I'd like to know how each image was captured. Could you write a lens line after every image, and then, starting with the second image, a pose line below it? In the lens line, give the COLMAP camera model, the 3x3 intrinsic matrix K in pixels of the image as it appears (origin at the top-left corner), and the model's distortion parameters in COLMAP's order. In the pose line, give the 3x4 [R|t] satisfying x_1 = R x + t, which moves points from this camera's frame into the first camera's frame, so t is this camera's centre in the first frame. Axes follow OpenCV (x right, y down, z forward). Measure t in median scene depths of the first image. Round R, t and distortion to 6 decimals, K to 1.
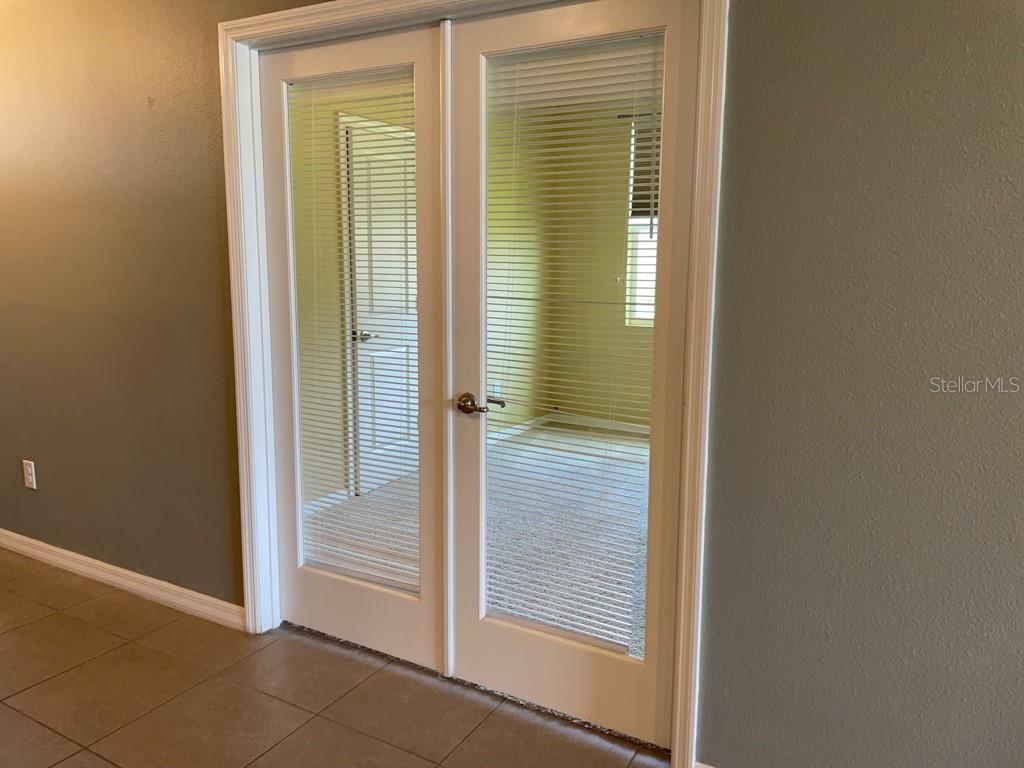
lens RADIAL K [[777.7, 0, 511.3], [0, 777.7, 382.1], [0, 0, 1]] dist [0.090218, -0.094566]
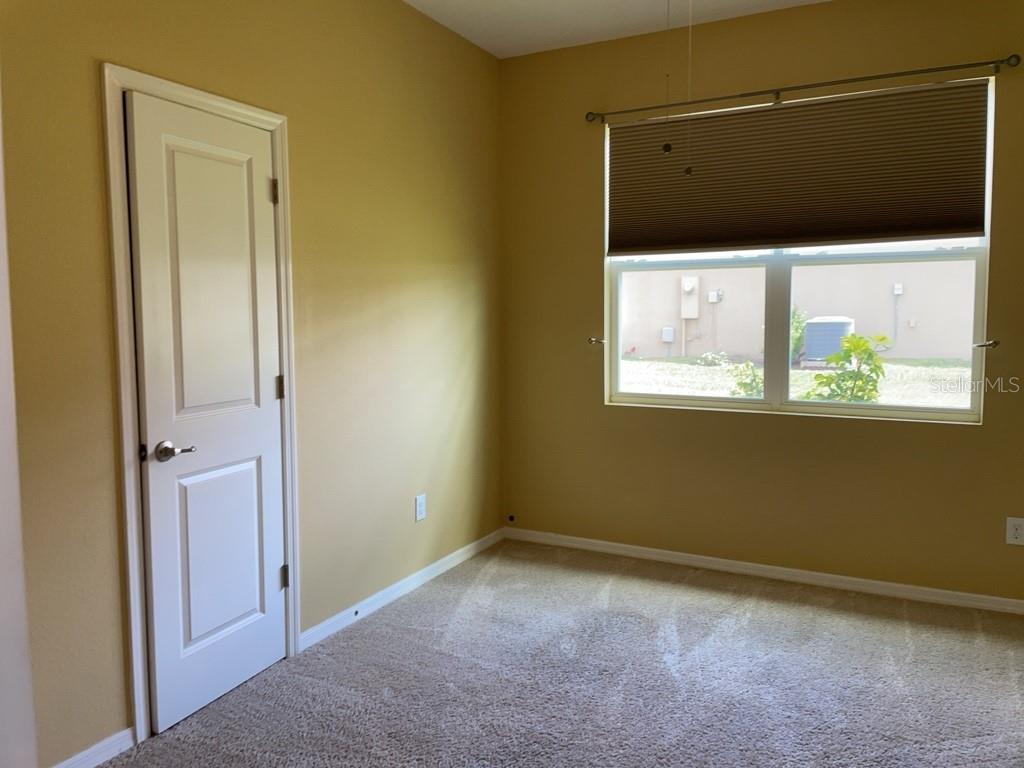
lens RADIAL K [[777.7, 0, 511.5], [0, 777.7, 380.1], [0, 0, 1]] dist [0.090218, -0.094566]
pose [[0.998775, -0.021044, 0.044778, 0.041560], [0.024240, 0.997105, -0.072073, -0.063202], [-0.043132, 0.073071, 0.996394, 0.409632]]
